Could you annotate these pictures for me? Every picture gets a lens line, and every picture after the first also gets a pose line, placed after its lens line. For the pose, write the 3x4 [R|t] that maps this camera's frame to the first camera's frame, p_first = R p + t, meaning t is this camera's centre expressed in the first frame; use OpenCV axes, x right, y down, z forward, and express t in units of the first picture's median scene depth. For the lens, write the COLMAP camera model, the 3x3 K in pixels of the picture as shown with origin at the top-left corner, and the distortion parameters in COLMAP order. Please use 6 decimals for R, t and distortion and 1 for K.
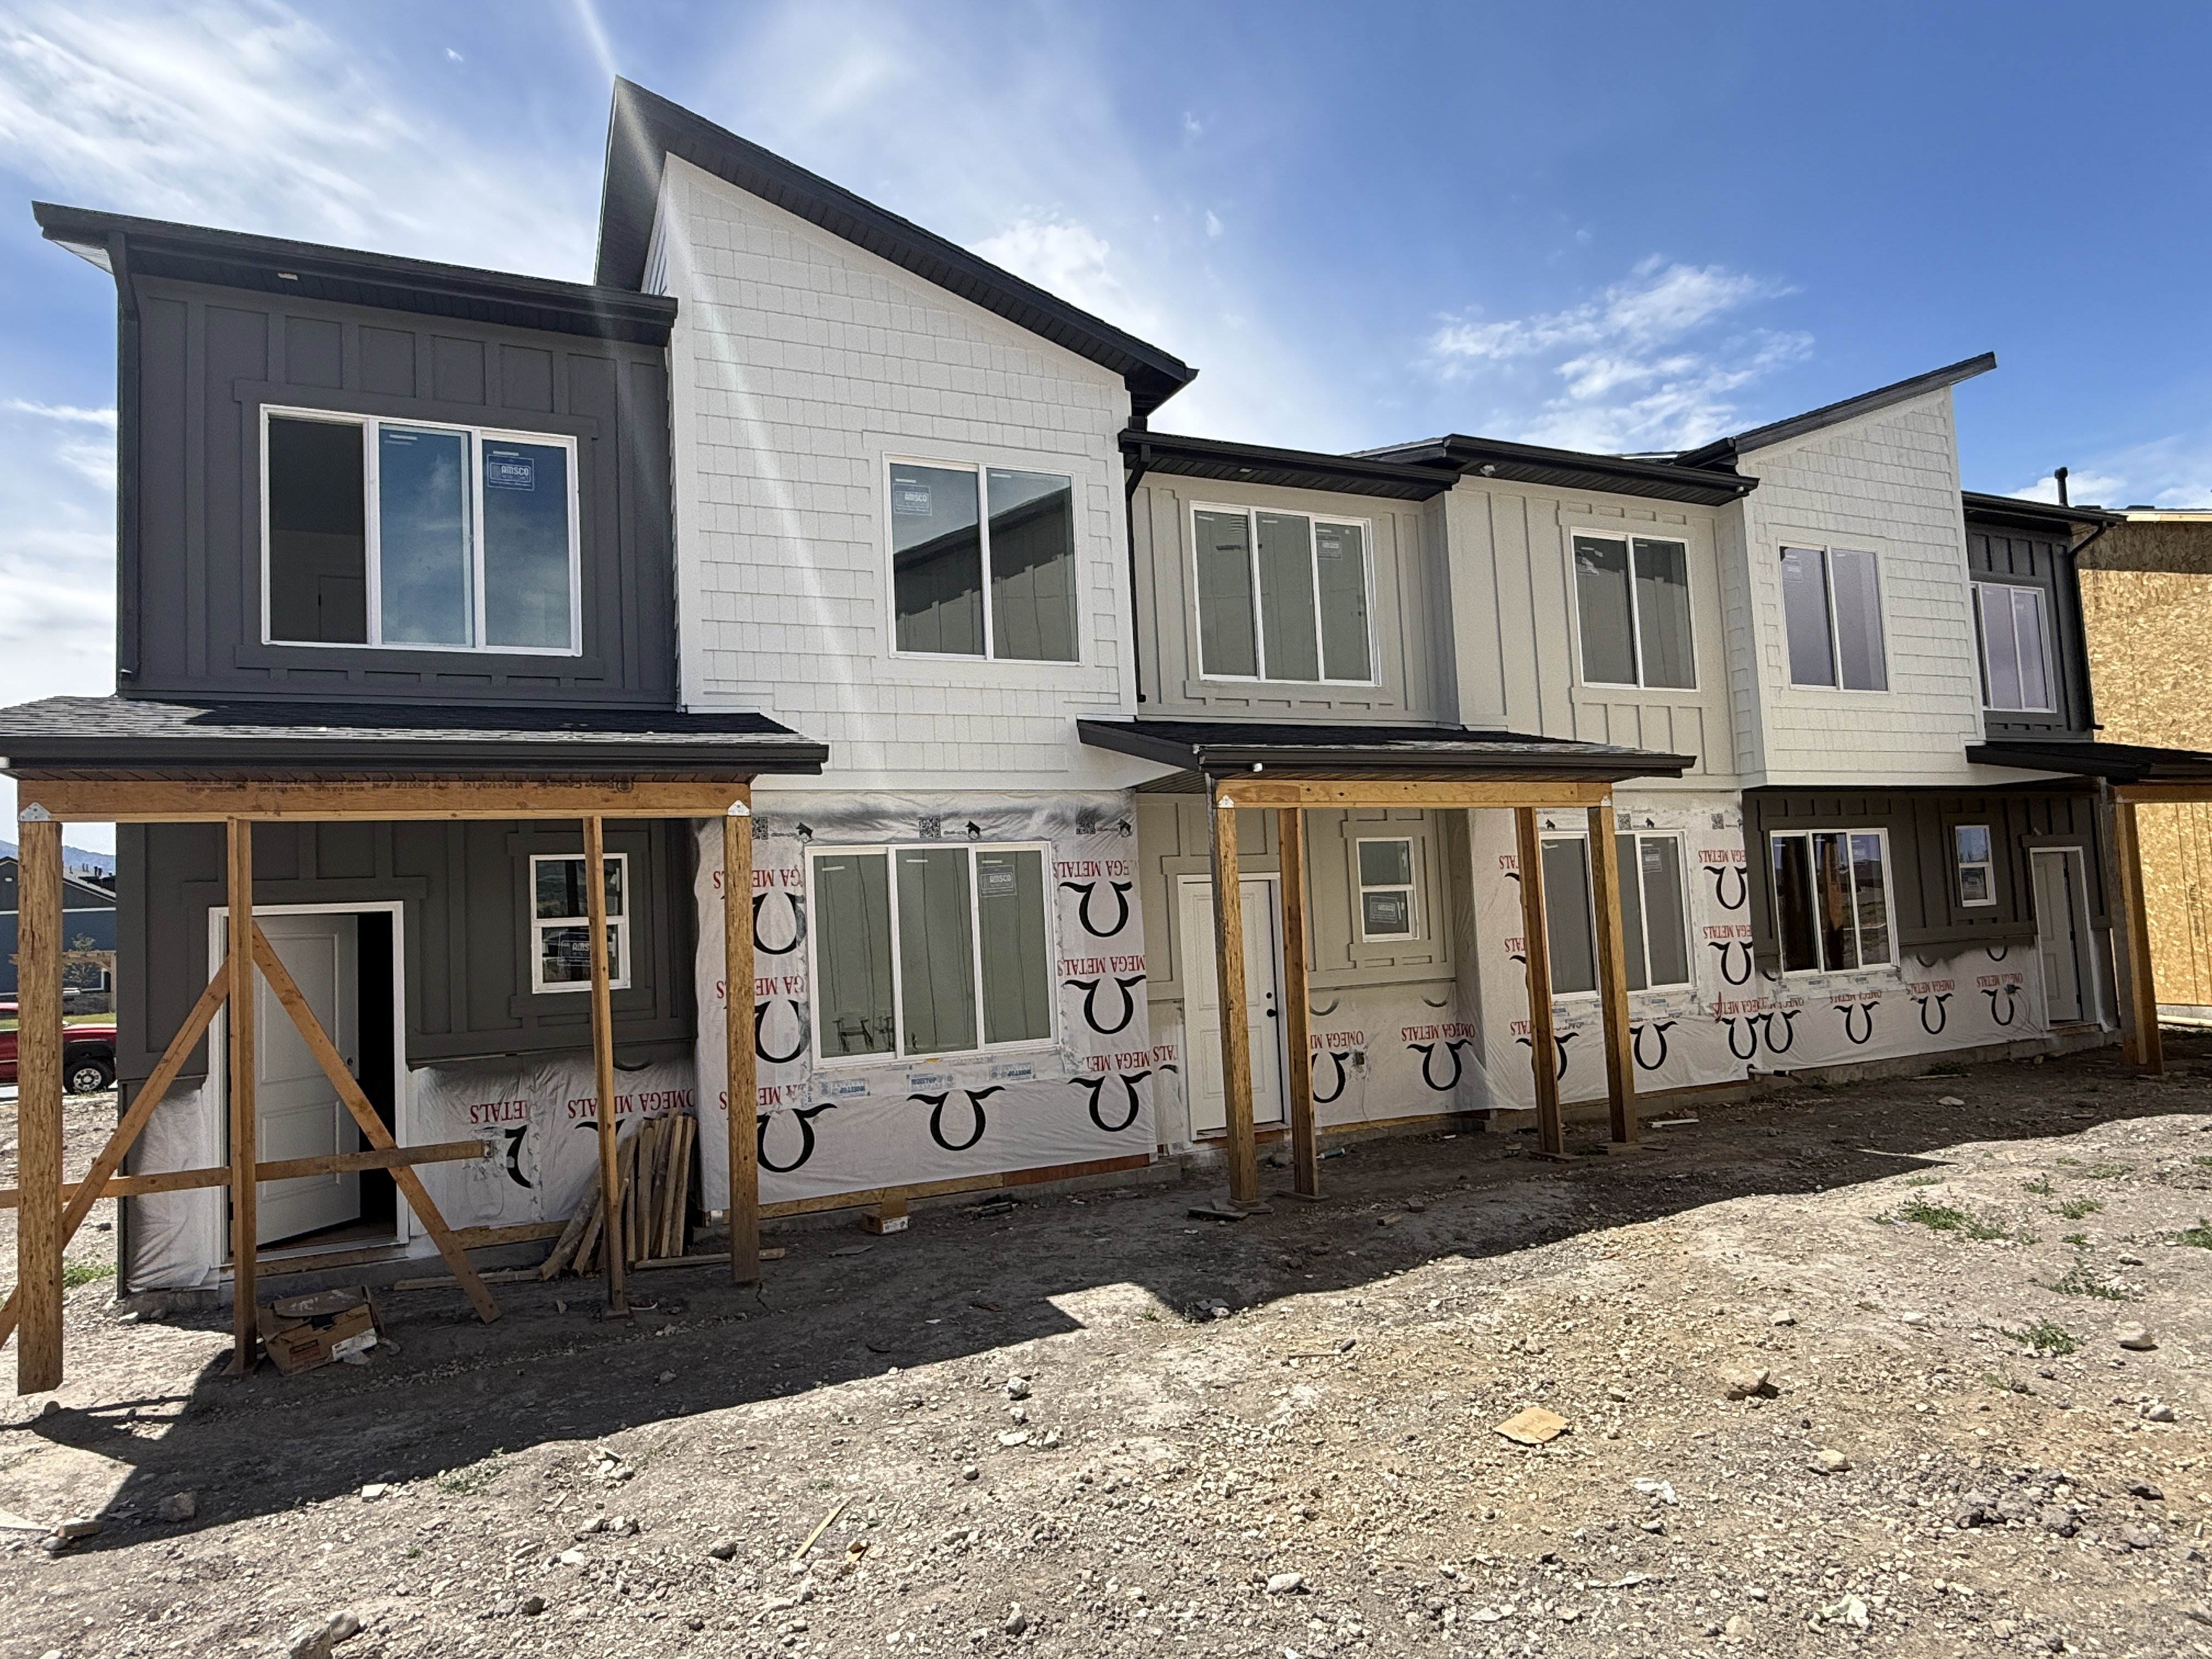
lens RADIAL K [[1258.2, 0, 1098.2], [0, 1258.2, 831.8], [0, 0, 1]] dist [-0.005587, 0.002048]
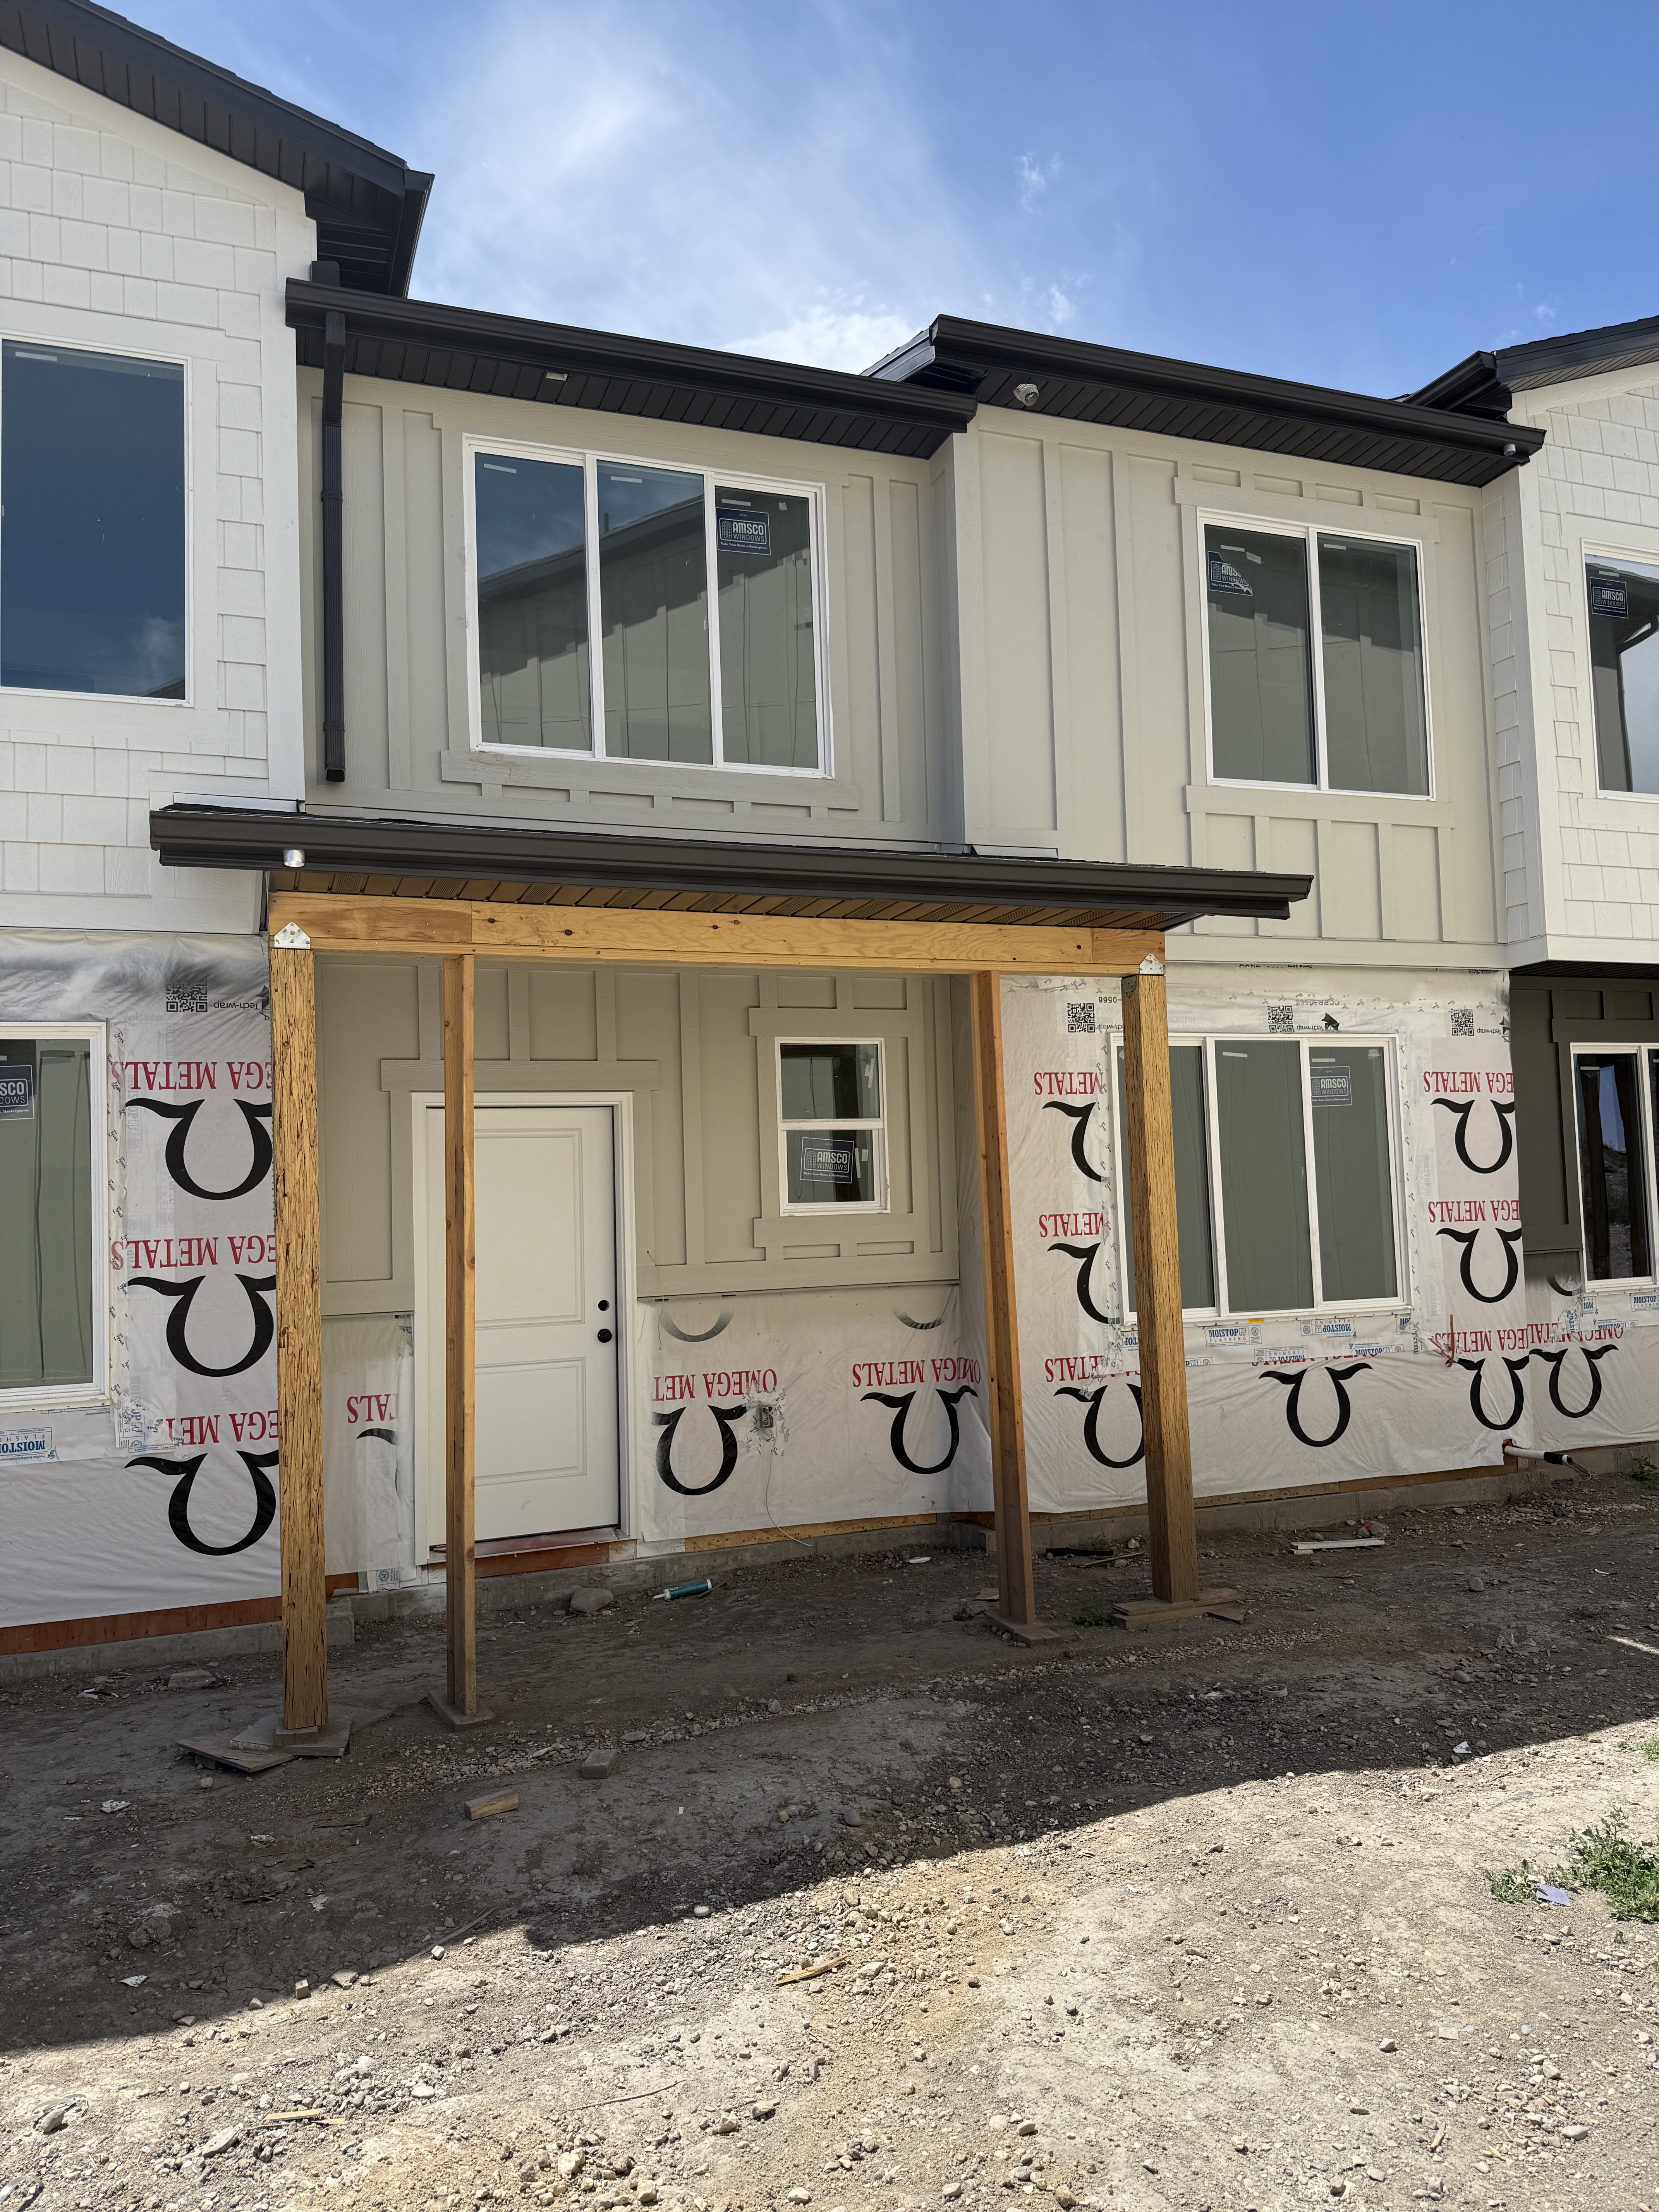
lens RADIAL K [[1542.2, 0, 822.1], [0, 1542.2, 1086.5], [0, 0, 1]] dist [0.049753, -0.054591]
pose [[0.998345, 0.013855, -0.055817, 0.311990], [-0.013335, 0.999864, 0.009662, 0.024683], [0.055944, -0.008901, 0.998394, 0.342636]]
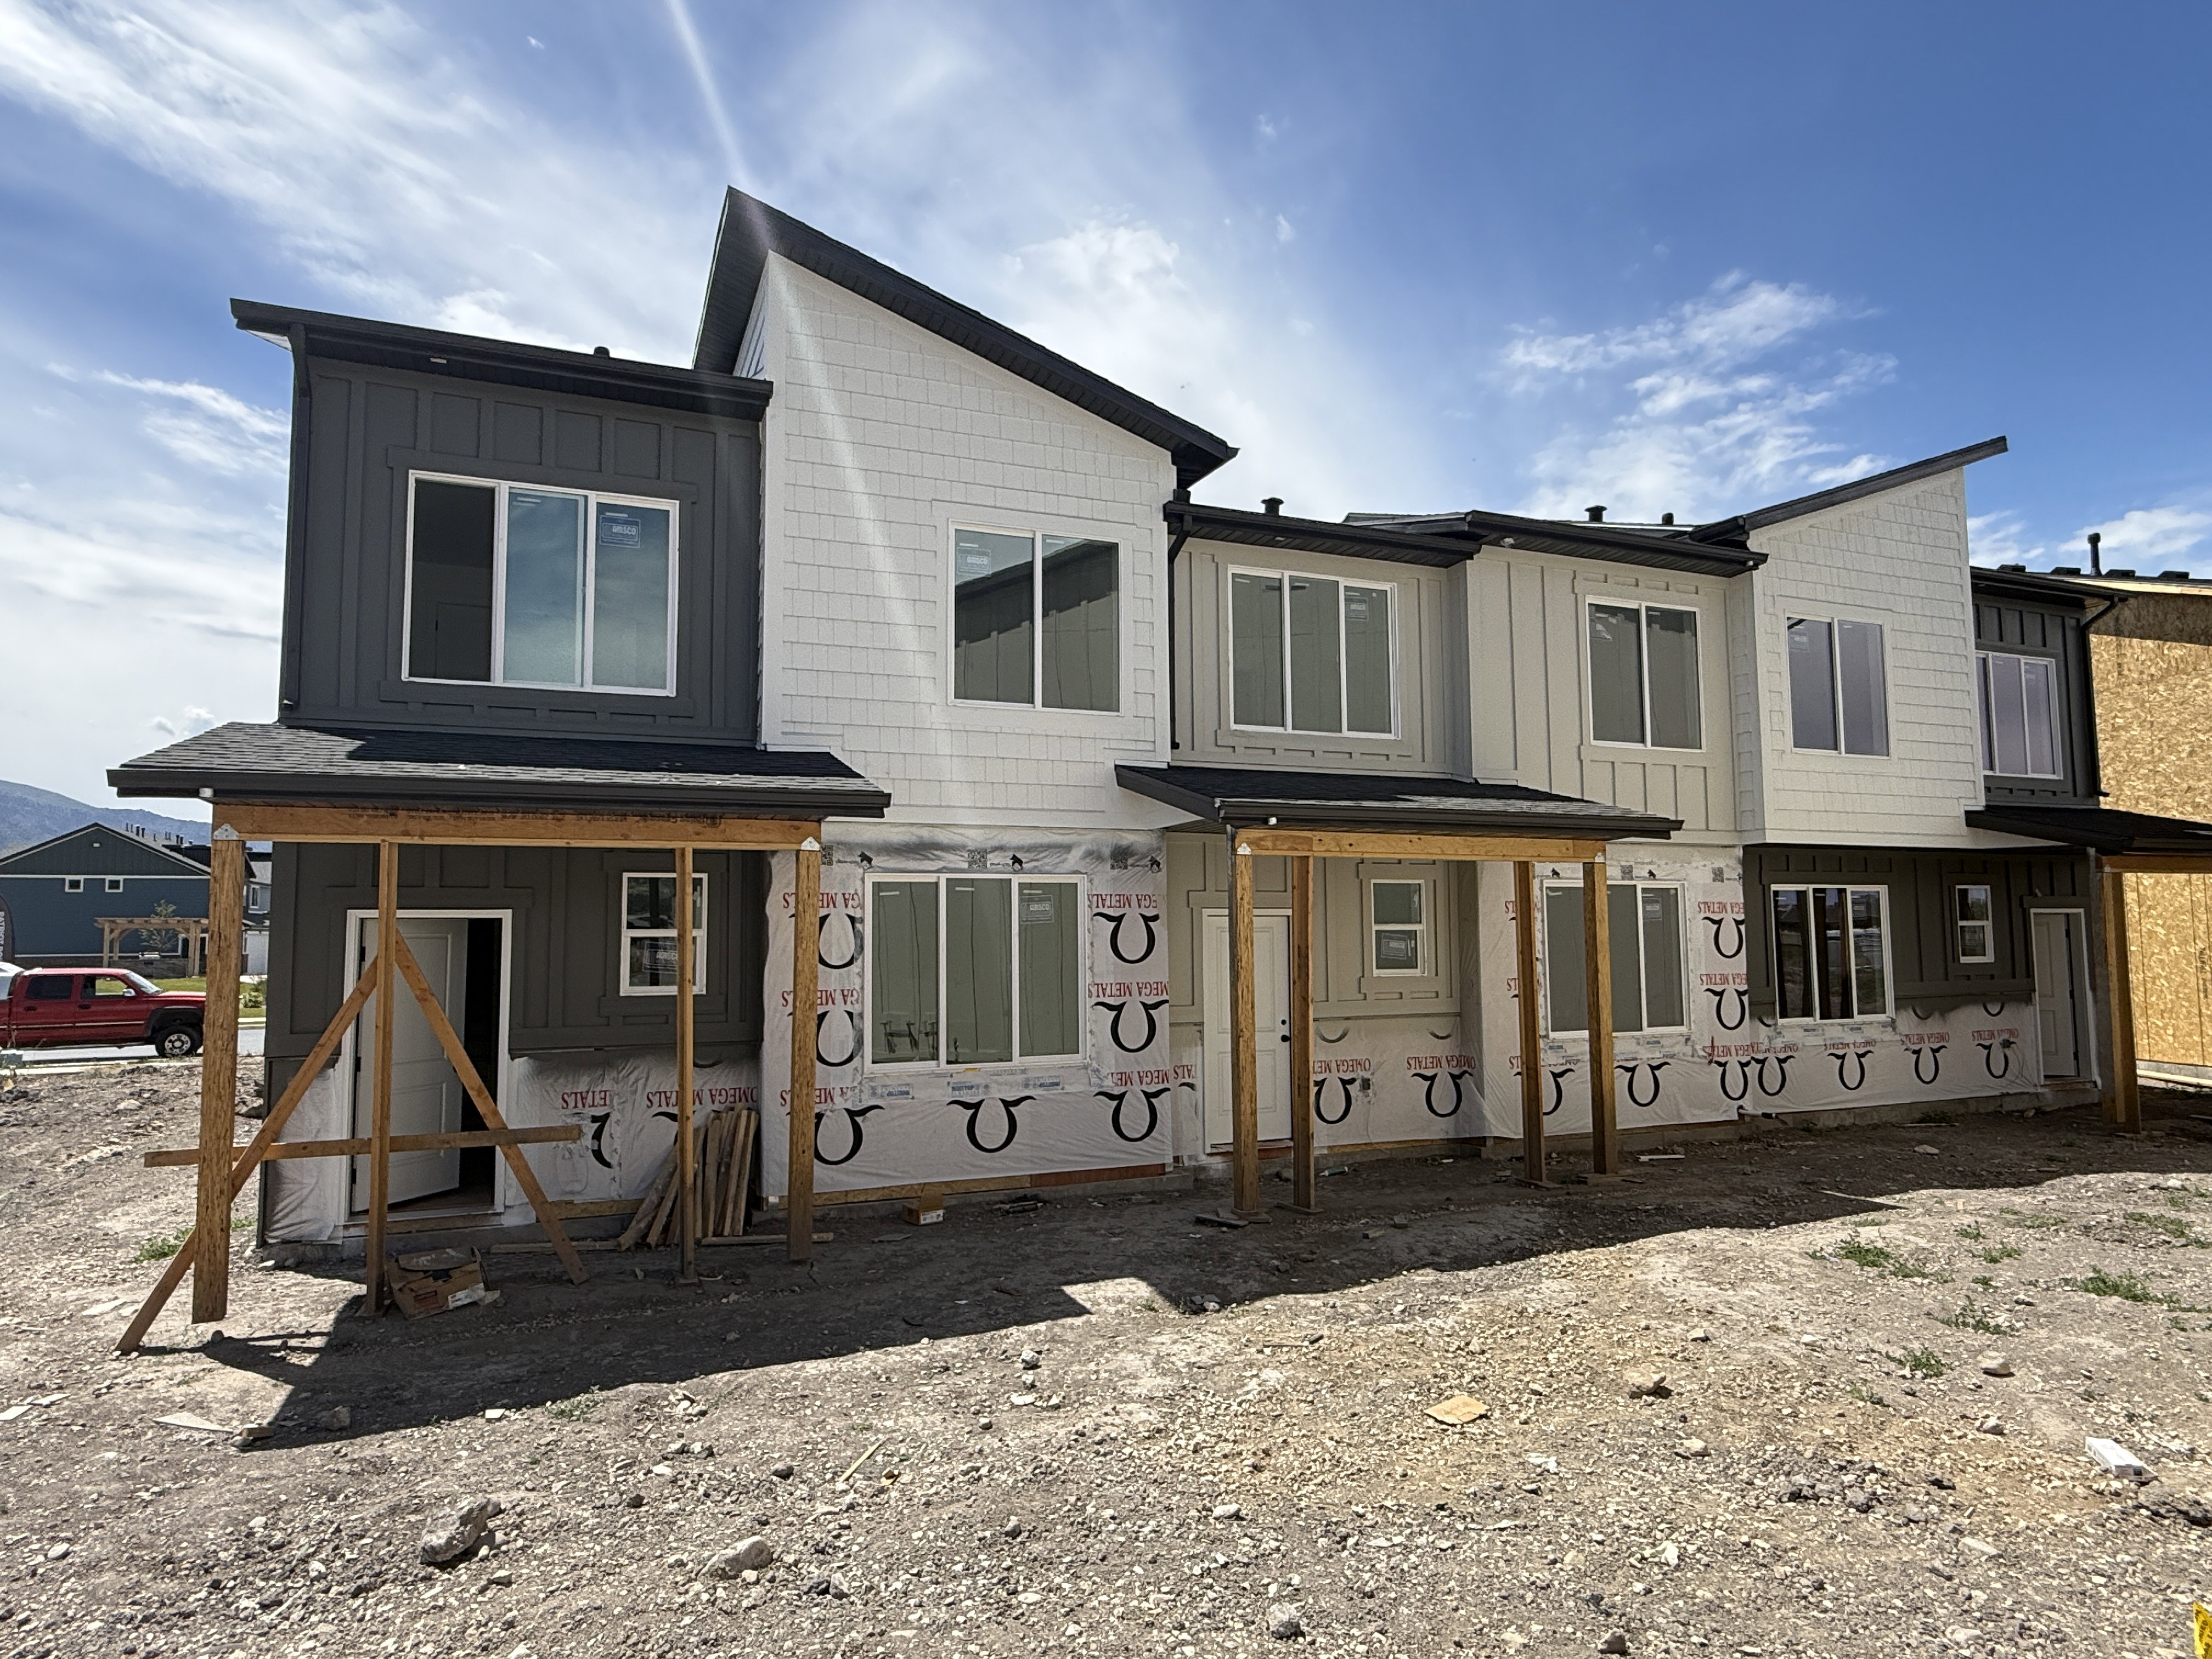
lens RADIAL K [[1258.2, 0, 1114.1], [0, 1258.2, 818.3], [0, 0, 1]] dist [-0.005587, 0.002048]
pose [[0.998803, 0.039810, -0.028414, 0.015570], [-0.040188, 0.999109, -0.012861, -0.028625], [0.027876, 0.013987, 0.999514, -0.100192]]
